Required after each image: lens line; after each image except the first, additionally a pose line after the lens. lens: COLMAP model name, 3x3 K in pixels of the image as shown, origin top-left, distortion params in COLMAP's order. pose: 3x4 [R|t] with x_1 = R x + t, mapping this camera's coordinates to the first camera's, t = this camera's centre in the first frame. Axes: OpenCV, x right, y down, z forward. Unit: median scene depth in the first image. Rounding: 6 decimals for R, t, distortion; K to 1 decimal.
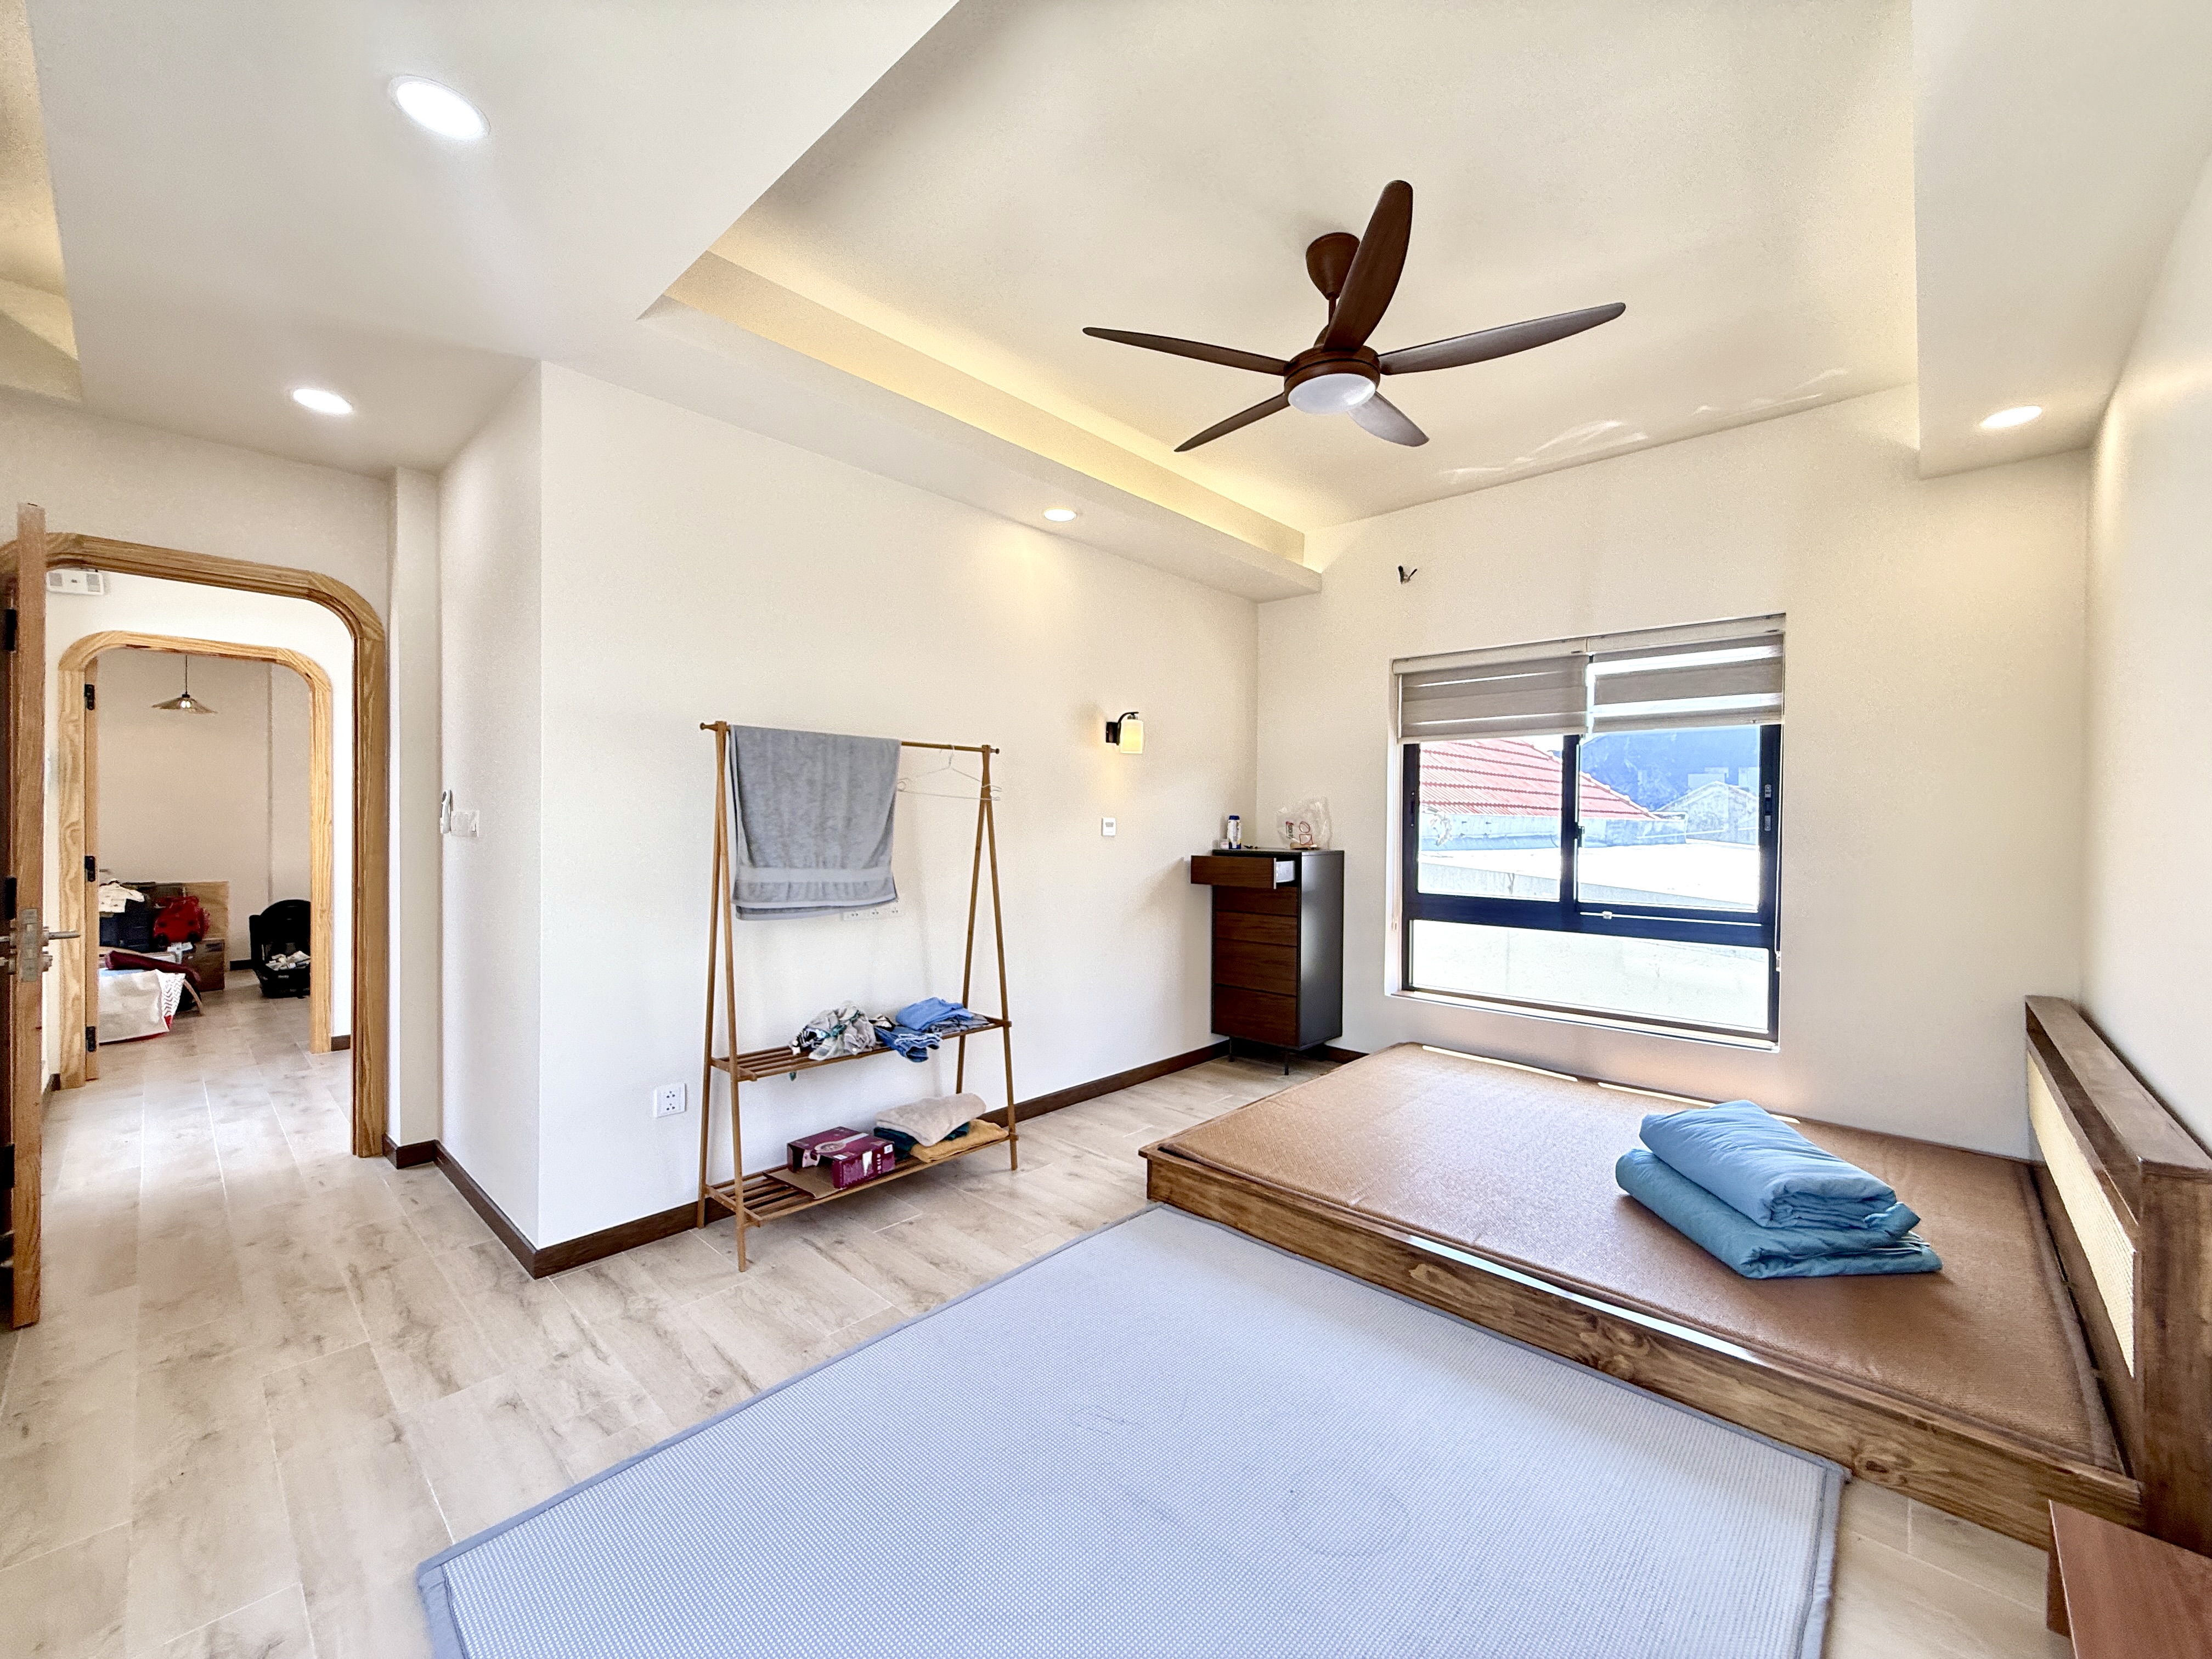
lens RADIAL K [[878.5, 0, 1098.8], [0, 878.5, 830.3], [0, 0, 1]] dist [0.000109, 0.000074]
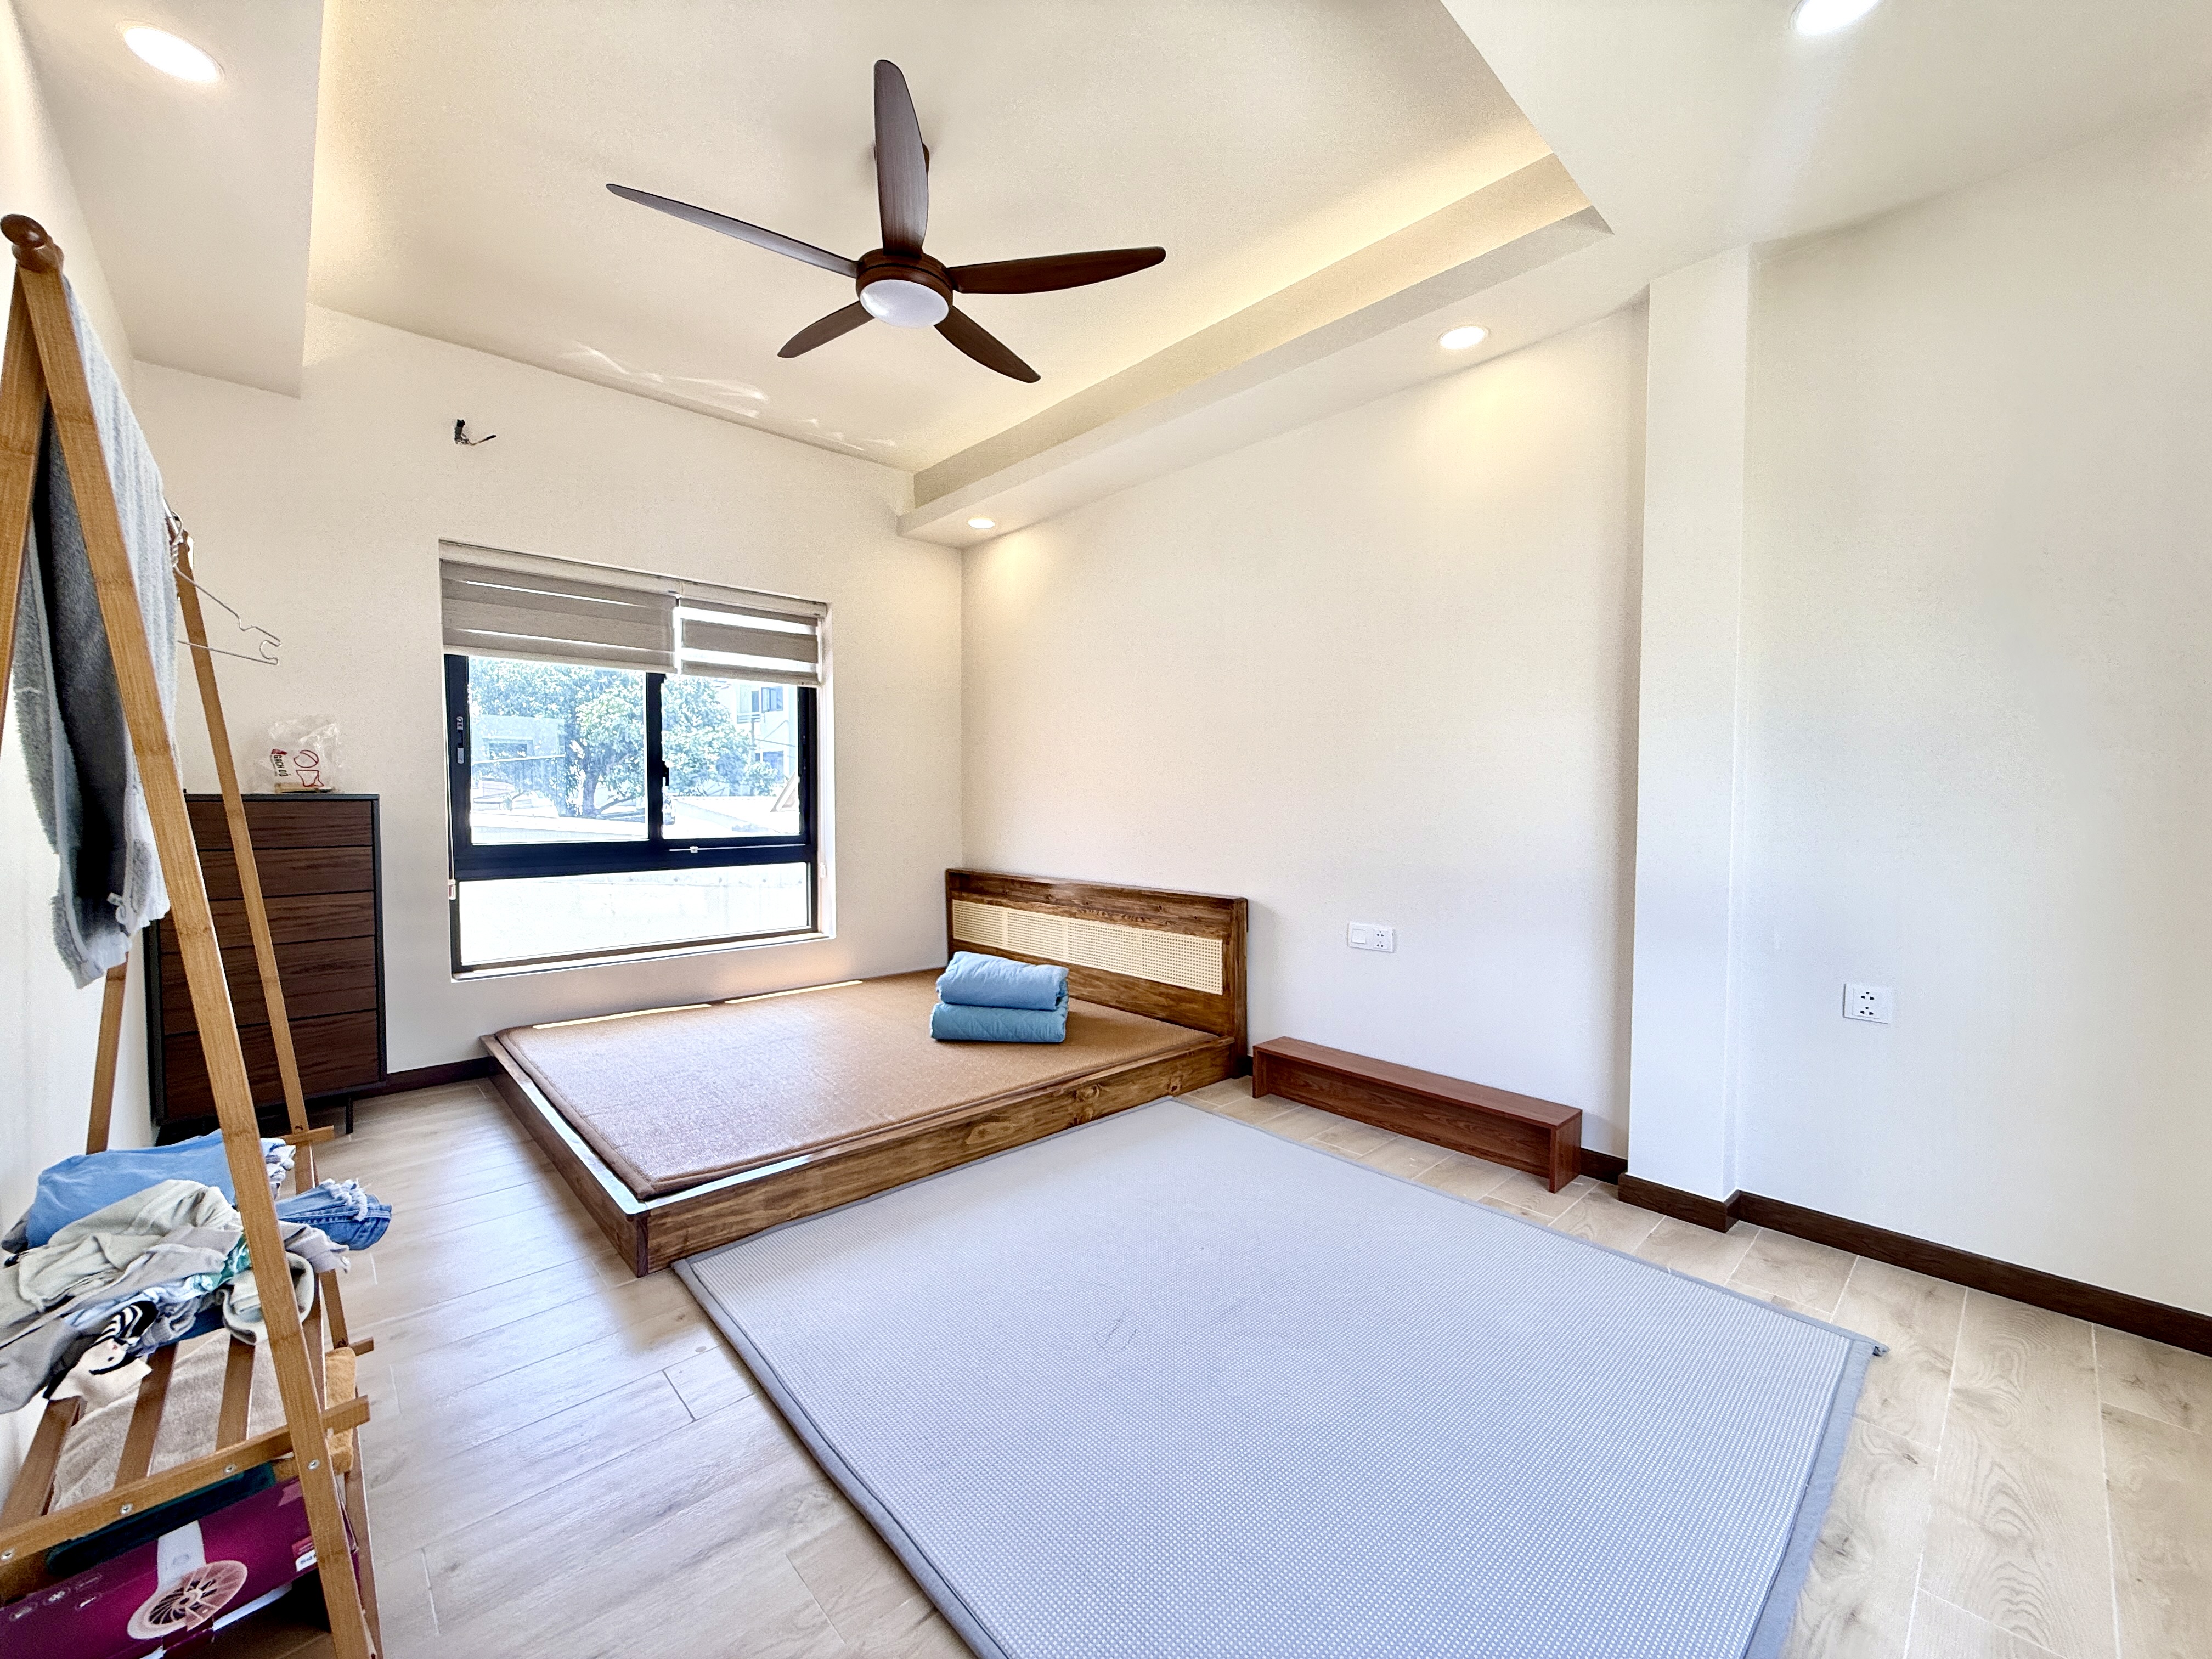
lens RADIAL K [[878.5, 0, 1098.8], [0, 878.5, 830.3], [0, 0, 1]] dist [0.000109, 0.000074]
pose [[0.075173, -0.048002, 0.996014, -0.448989], [0.007864, 0.998838, 0.047544, 0.027848], [-0.997139, 0.004258, 0.075463, 0.443828]]
